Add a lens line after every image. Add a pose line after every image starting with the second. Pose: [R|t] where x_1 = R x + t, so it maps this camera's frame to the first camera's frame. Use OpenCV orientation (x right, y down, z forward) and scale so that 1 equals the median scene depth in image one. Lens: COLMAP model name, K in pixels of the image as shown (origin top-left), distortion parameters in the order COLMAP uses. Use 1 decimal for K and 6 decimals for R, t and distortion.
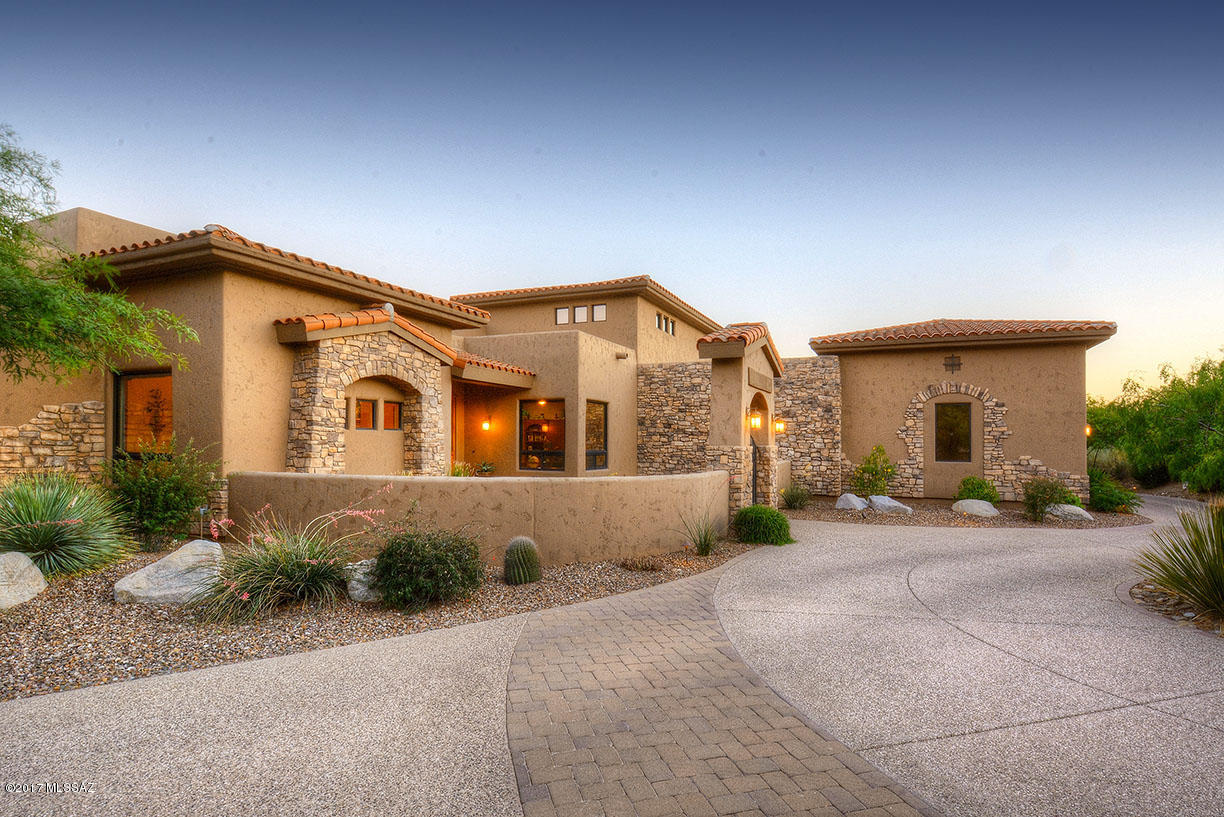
lens RADIAL K [[610.3, 0, 587.2], [0, 610.3, 444.3], [0, 0, 1]] dist [0.000823, -0.007397]
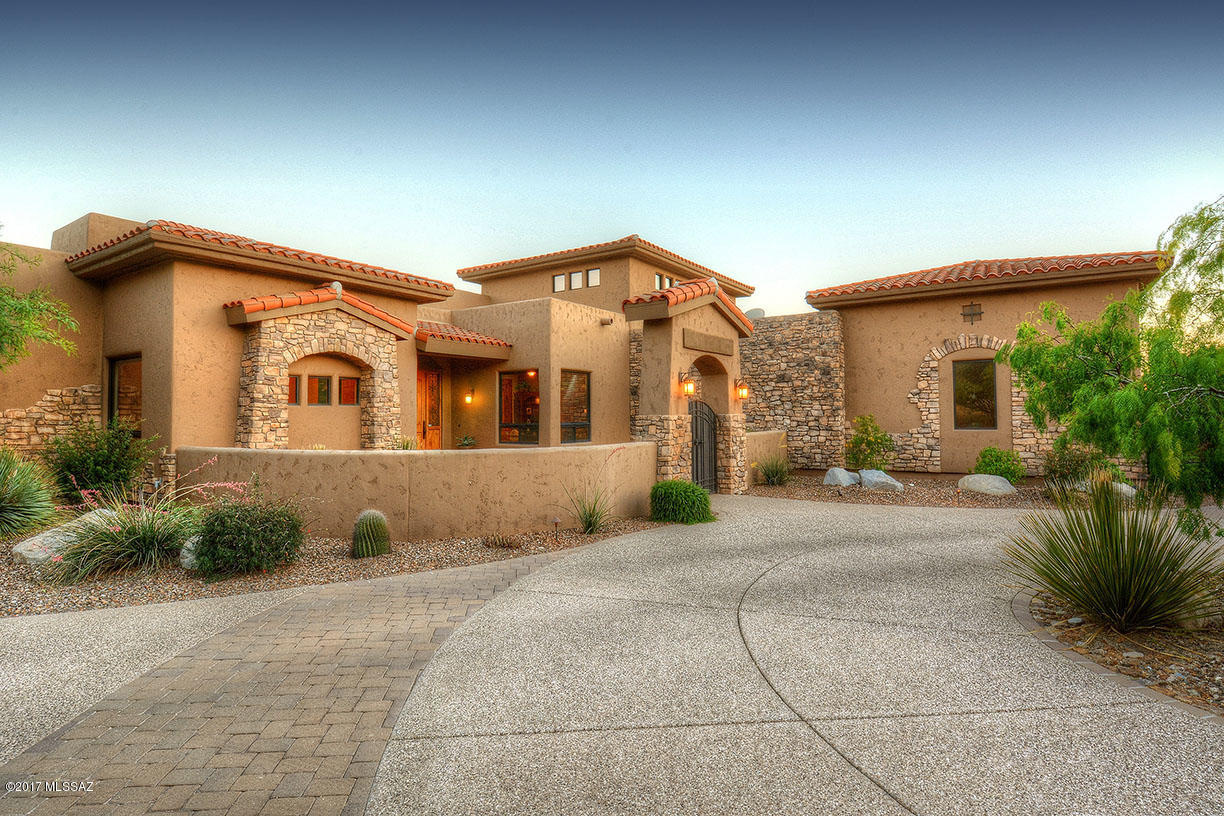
lens RADIAL K [[645.8, 0, 613.4], [0, 645.8, 406.8], [0, 0, 1]] dist [0.001891, -0.007068]
pose [[0.979050, -0.020094, -0.202627, 0.370017], [0.016520, 0.999677, -0.019312, 0.008110], [0.202949, 0.015560, 0.979066, 0.038161]]
